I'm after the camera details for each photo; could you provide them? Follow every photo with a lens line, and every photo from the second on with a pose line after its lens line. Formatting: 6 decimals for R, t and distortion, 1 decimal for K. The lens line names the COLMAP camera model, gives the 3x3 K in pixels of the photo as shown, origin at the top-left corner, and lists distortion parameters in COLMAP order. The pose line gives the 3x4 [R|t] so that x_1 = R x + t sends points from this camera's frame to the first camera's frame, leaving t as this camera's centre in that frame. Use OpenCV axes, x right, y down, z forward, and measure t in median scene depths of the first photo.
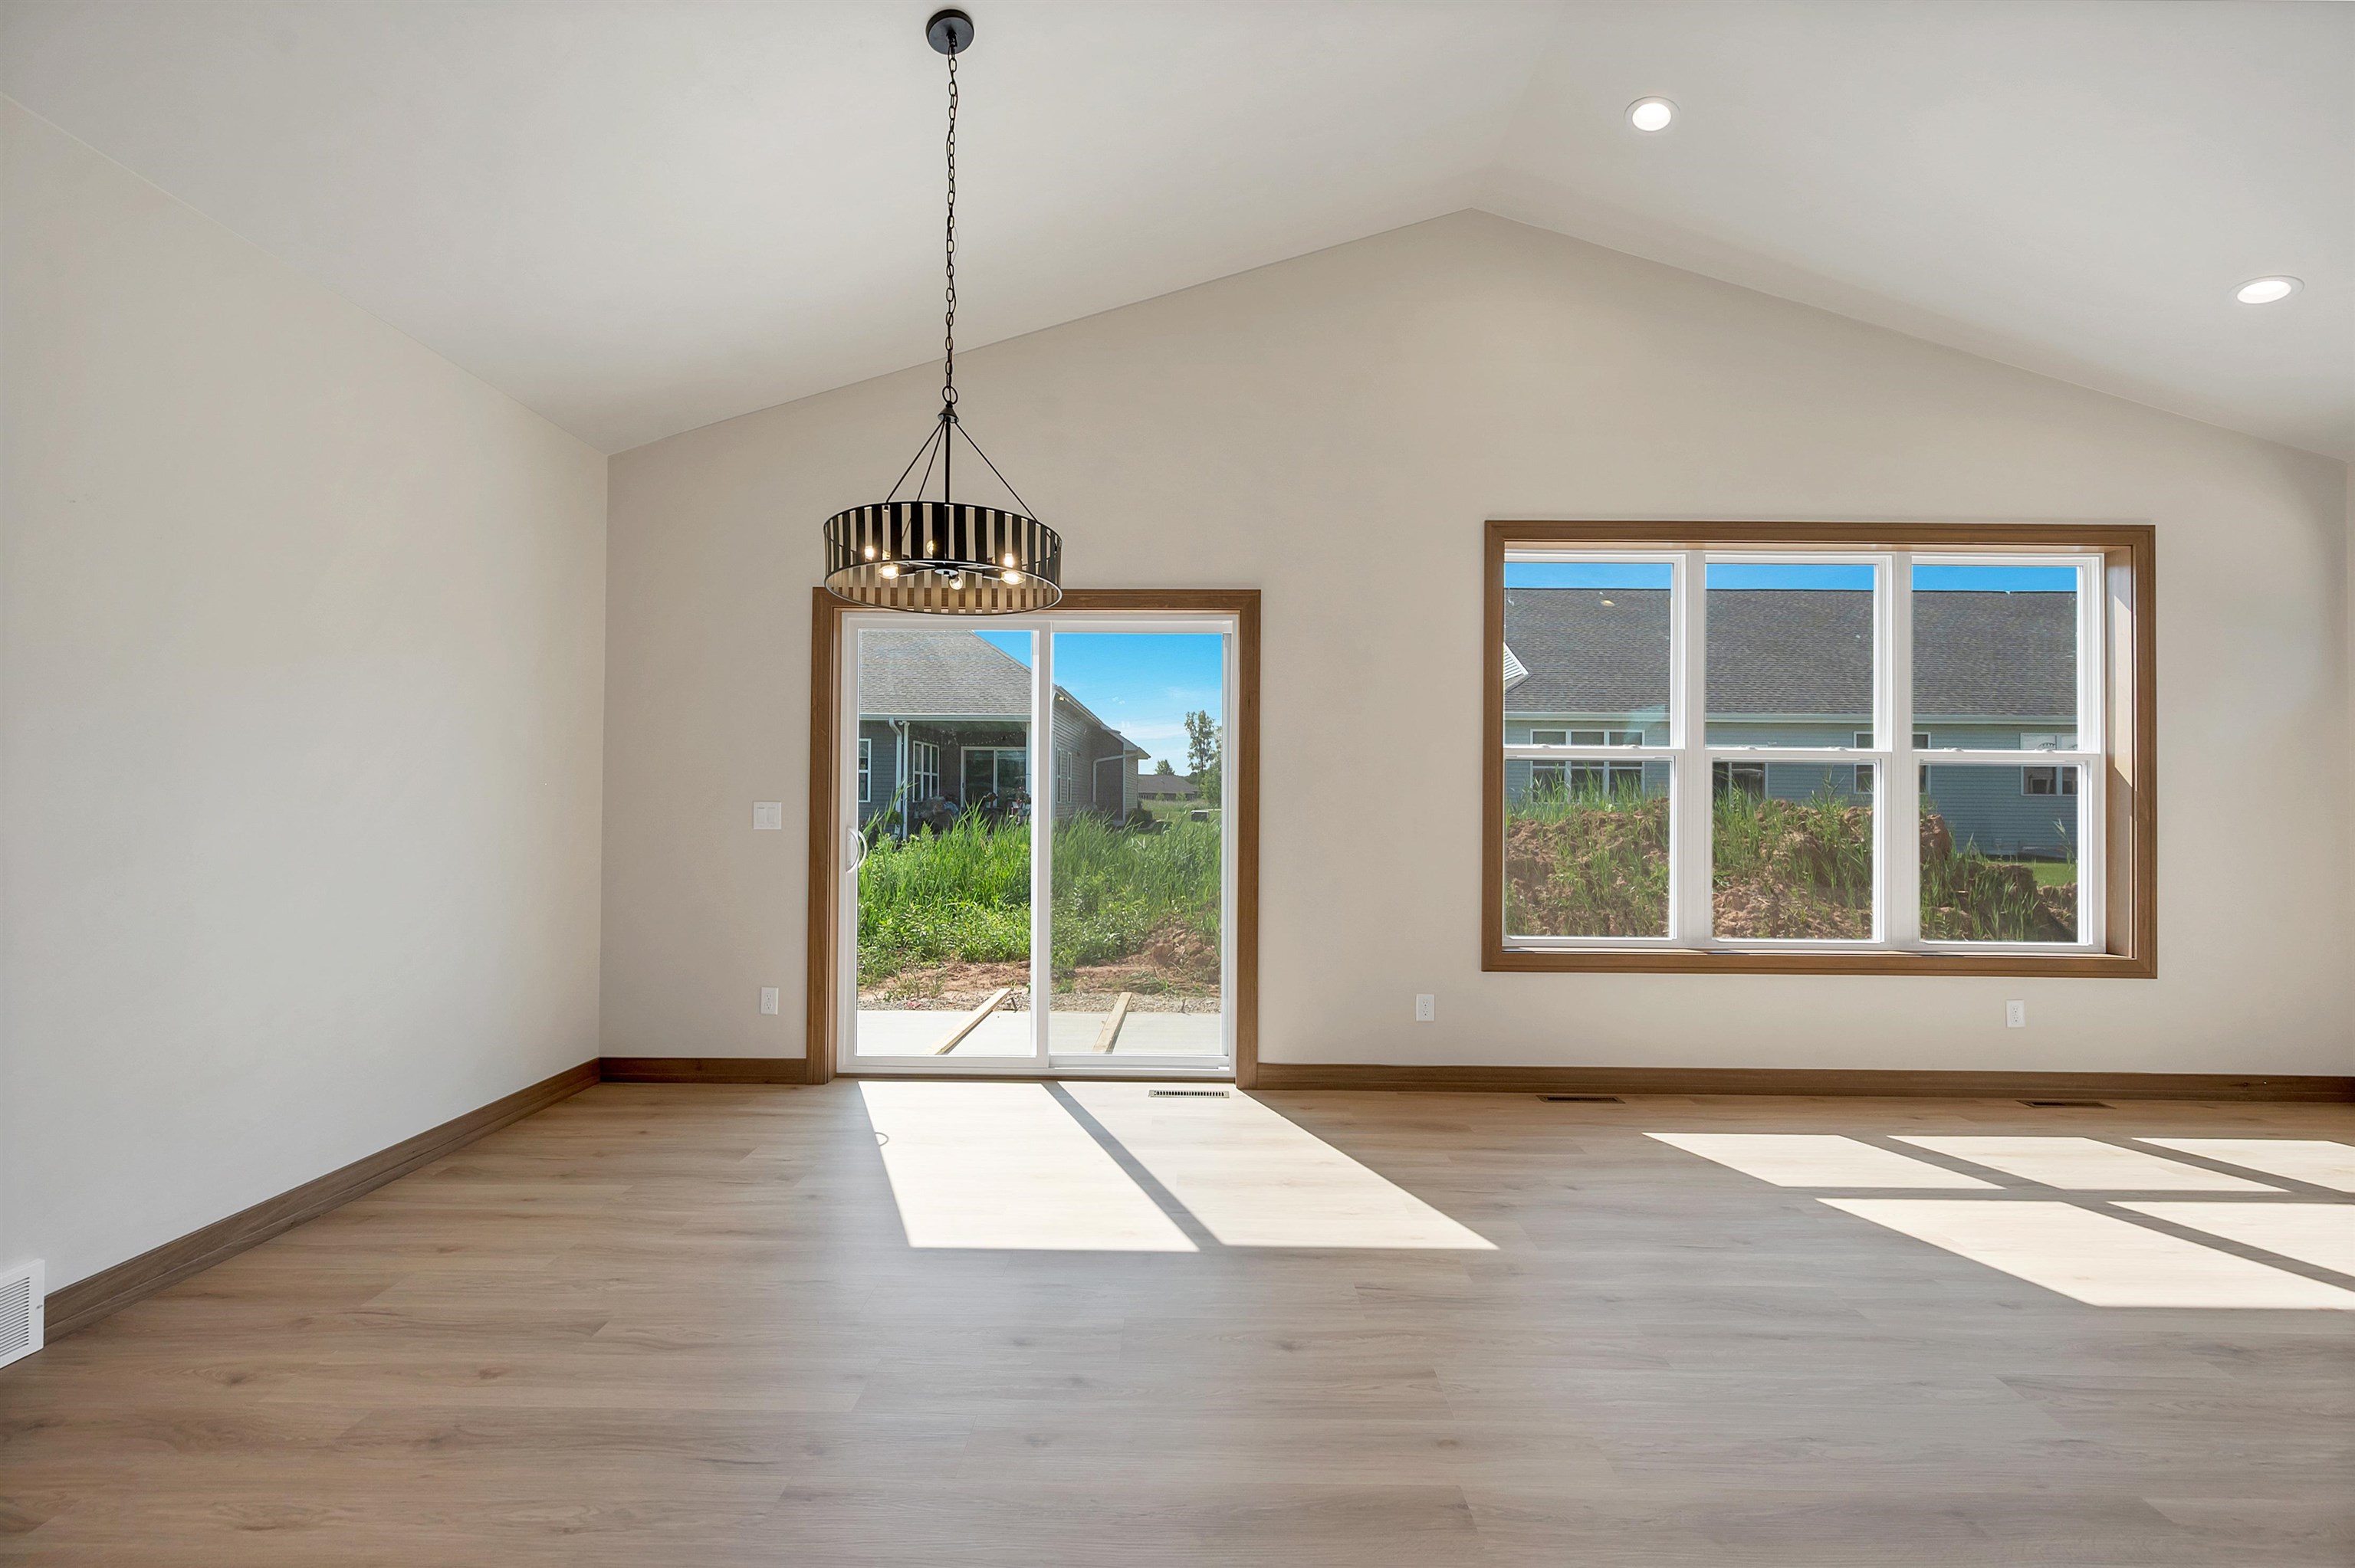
lens RADIAL K [[948.0, 0, 1184.3], [0, 948.0, 786.7], [0, 0, 1]] dist [0.000258, -0.000103]
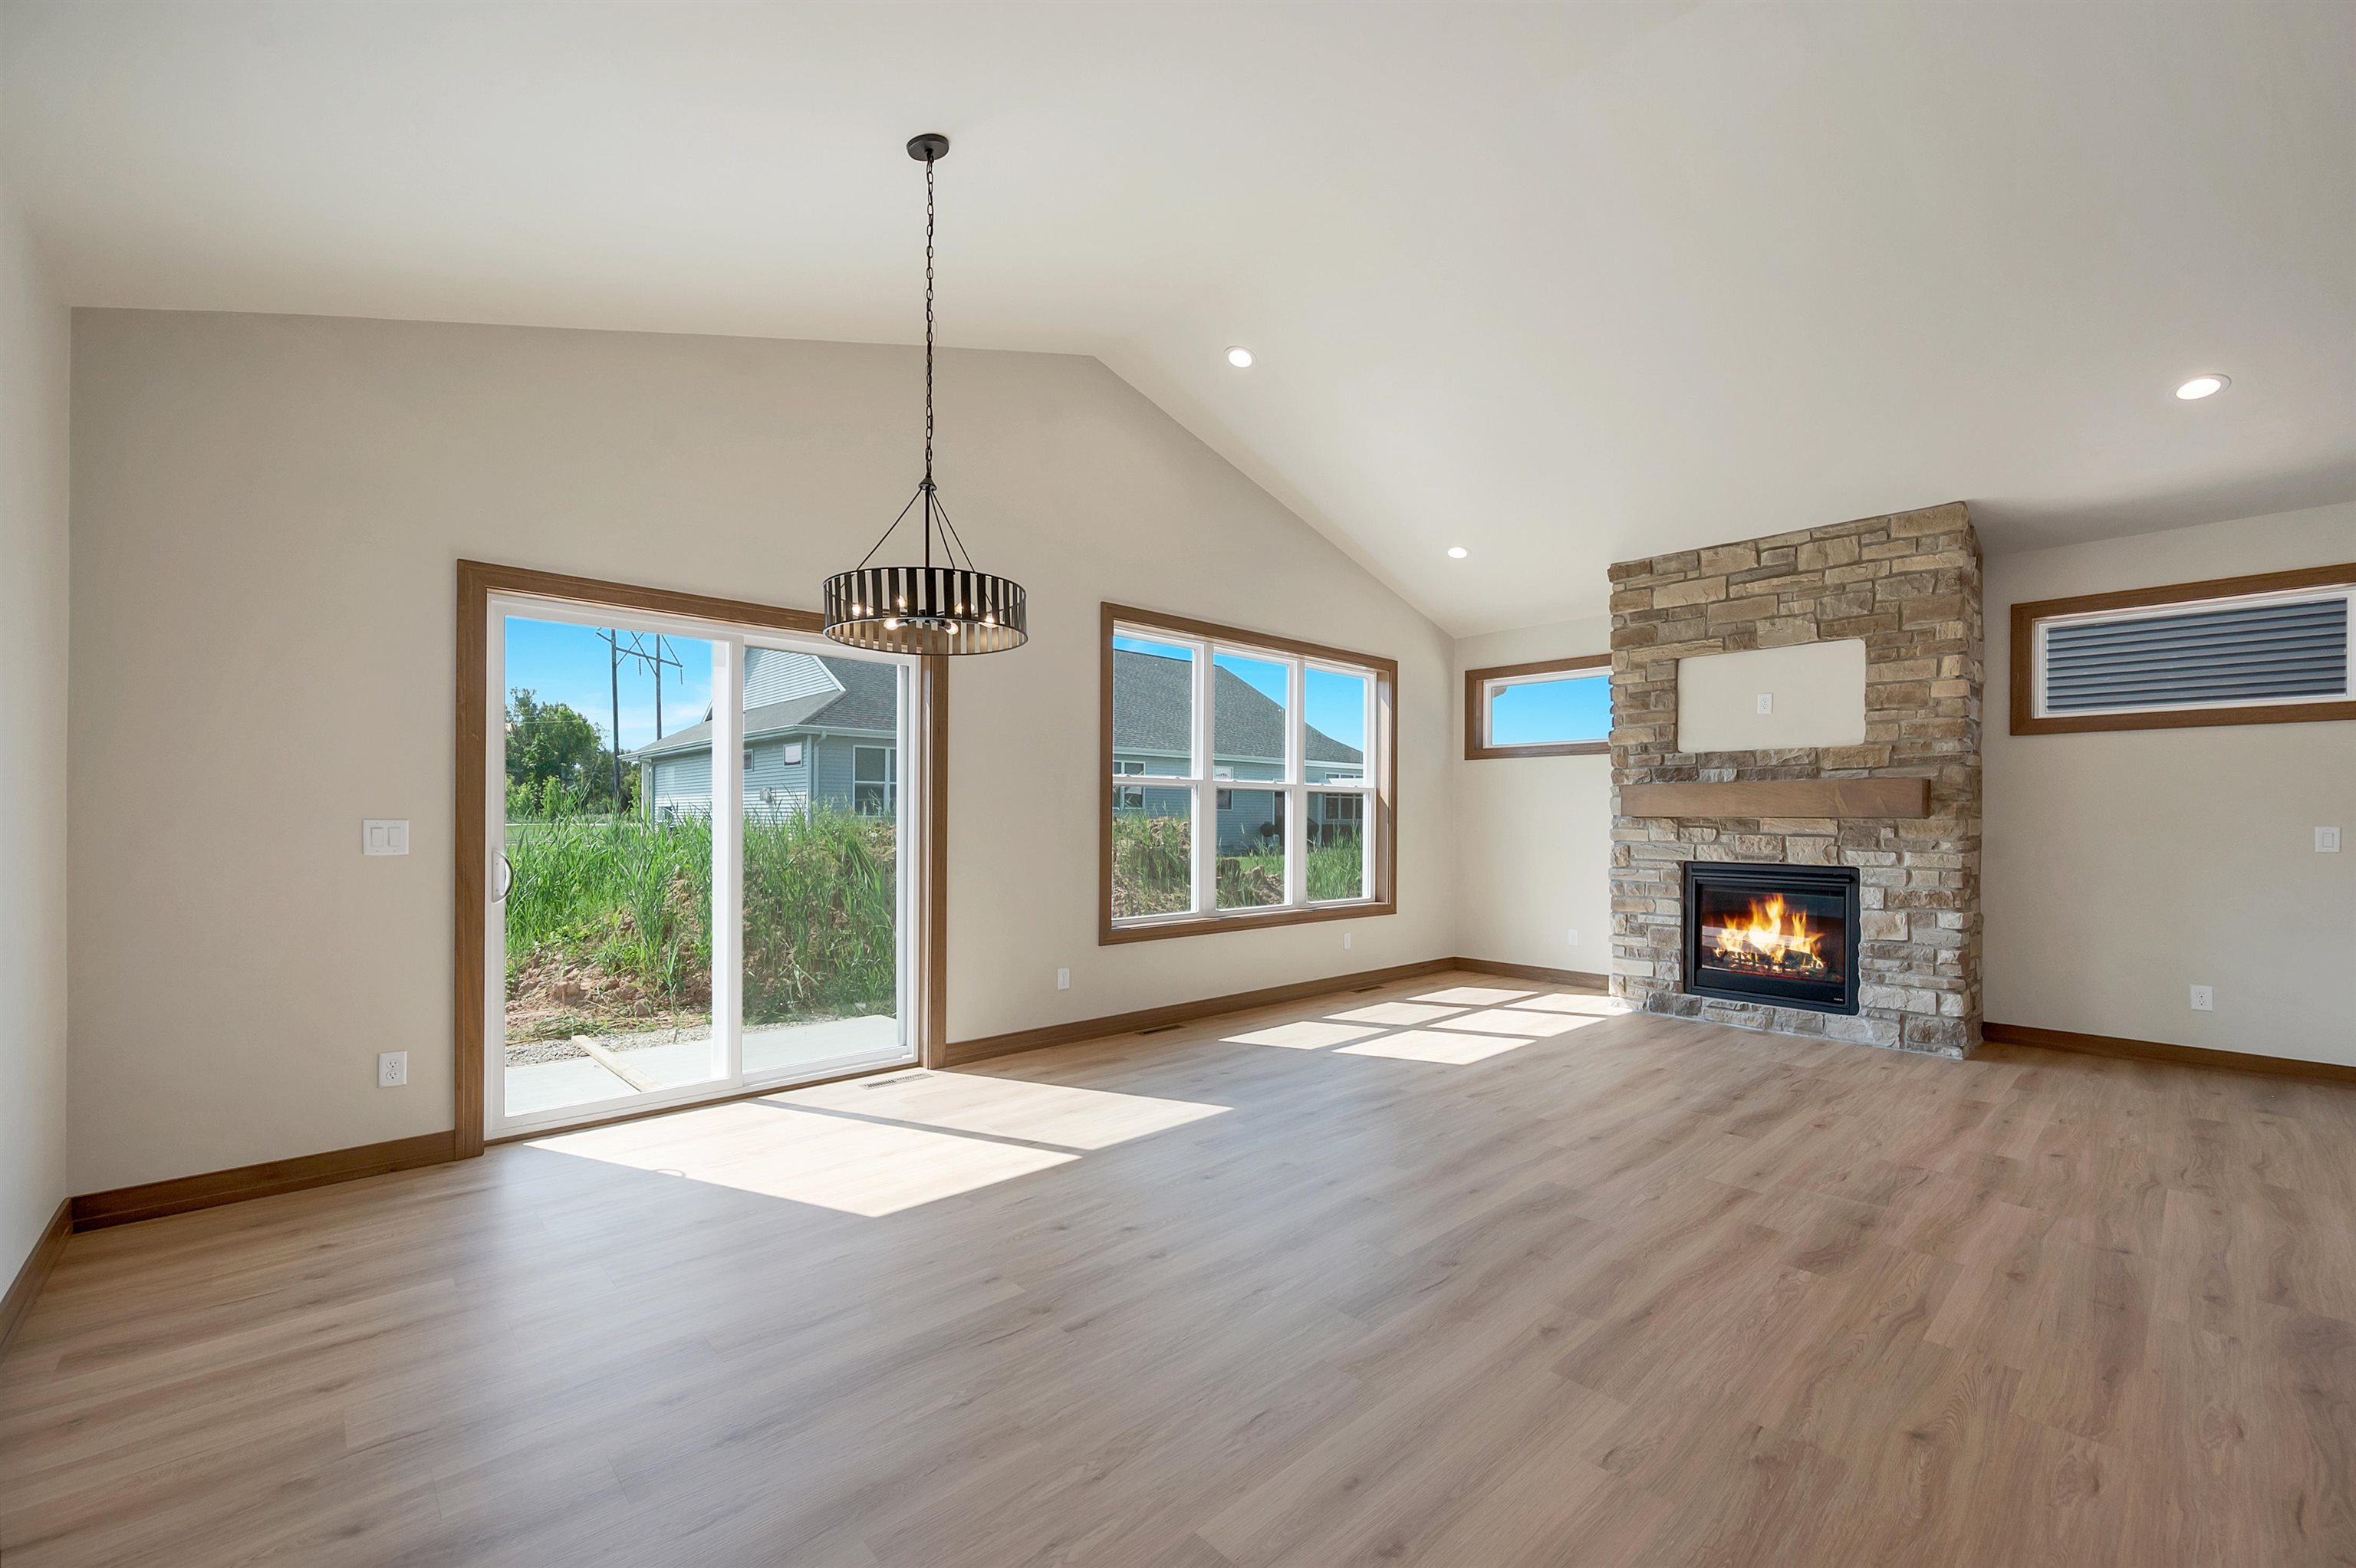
lens RADIAL K [[960.3, 0, 1183.6], [0, 960.3, 814.7], [0, 0, 1]] dist [0.000397, -0.000031]
pose [[0.726341, -0.001959, 0.687332, -0.507316], [-0.009390, 0.999874, 0.012773, -0.005020], [-0.687271, -0.015732, 0.726231, -0.042149]]
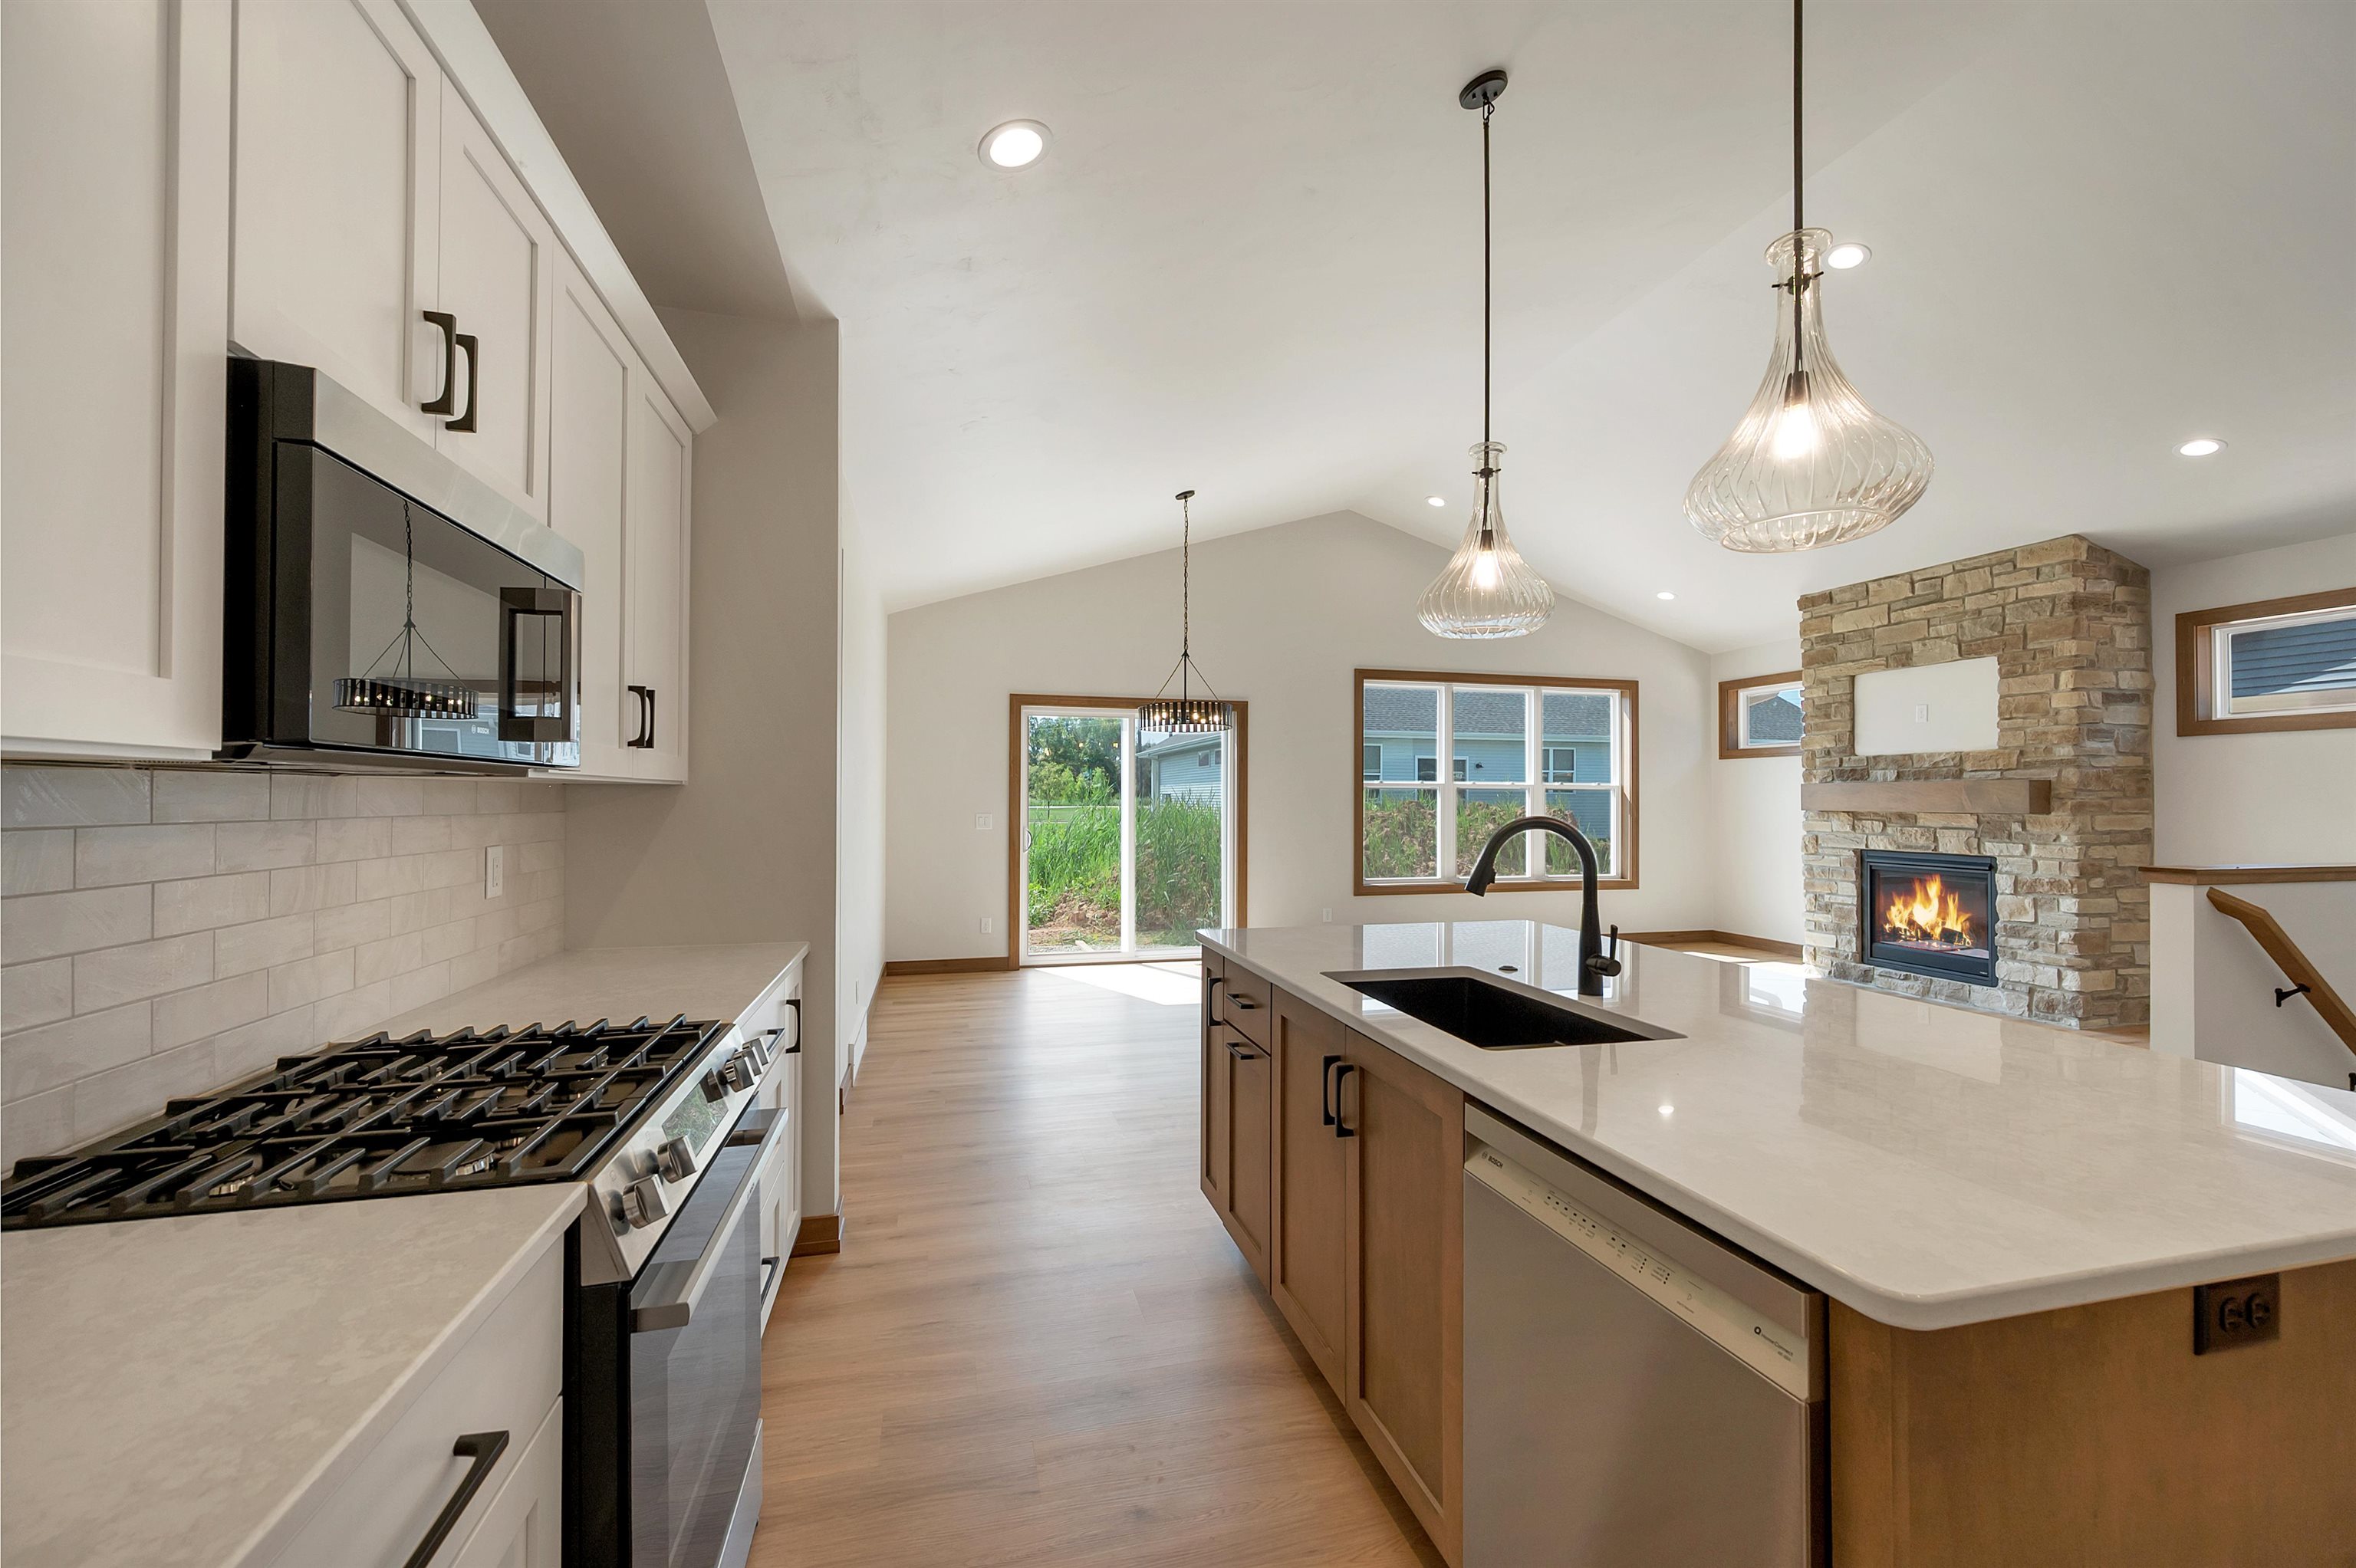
lens RADIAL K [[943.5, 0, 1182.6], [0, 943.5, 782.8], [0, 0, 1]] dist [-0.000277, -0.000033]
pose [[0.965945, -0.000112, 0.258748, -0.537983], [0.000400, 0.999999, -0.001059, -0.038893], [-0.258747, 0.001126, 0.965944, -0.806880]]
